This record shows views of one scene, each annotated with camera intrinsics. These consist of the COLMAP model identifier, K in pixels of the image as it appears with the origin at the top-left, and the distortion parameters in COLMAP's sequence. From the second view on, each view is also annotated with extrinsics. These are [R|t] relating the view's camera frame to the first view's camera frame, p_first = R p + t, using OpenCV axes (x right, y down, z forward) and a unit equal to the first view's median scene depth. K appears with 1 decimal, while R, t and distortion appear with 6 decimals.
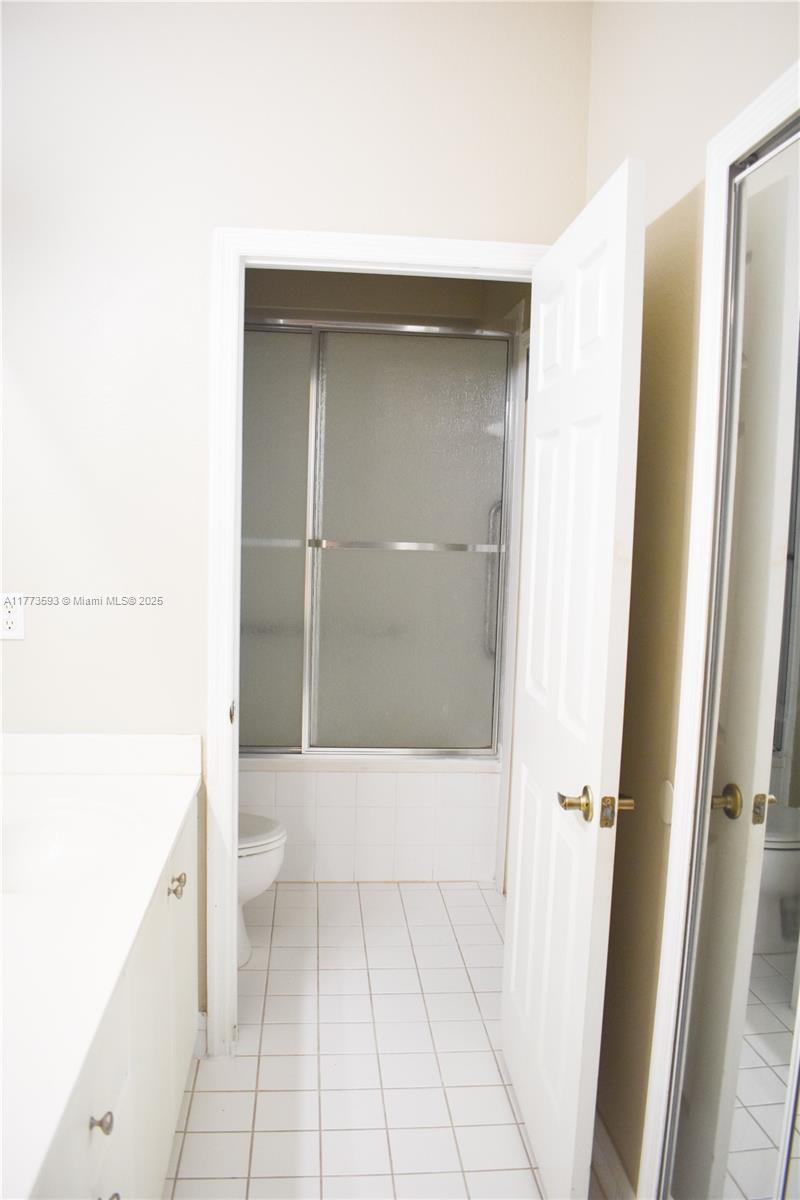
lens RADIAL K [[941.4, 0, 400.0], [0, 941.4, 600.0], [0, 0, 1]] dist [-0.091653, 0.004366]
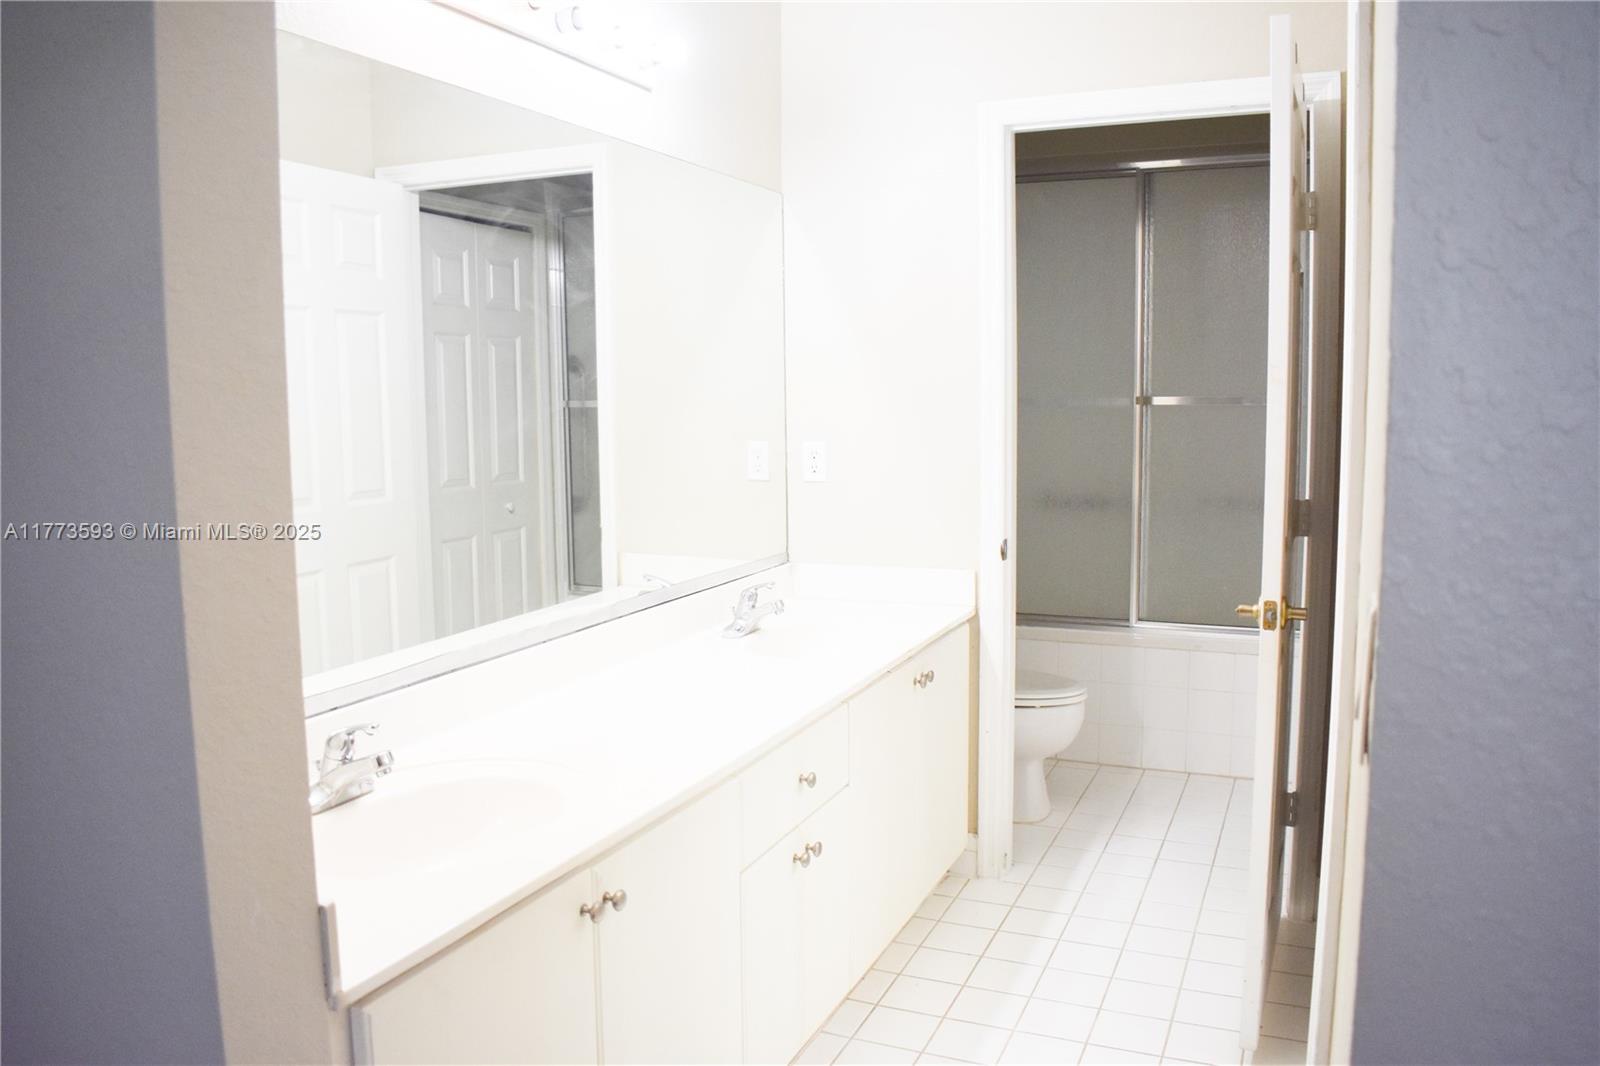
lens RADIAL K [[1255.2, 0, 846.1], [0, 1255.2, 534.0], [0, 0, 1]] dist [-0.091653, 0.004366]
pose [[0.898383, 0.013570, -0.439004, 0.190948], [-0.004958, 0.999772, 0.020757, 0.048102], [0.439186, -0.016471, 0.898245, -0.241756]]
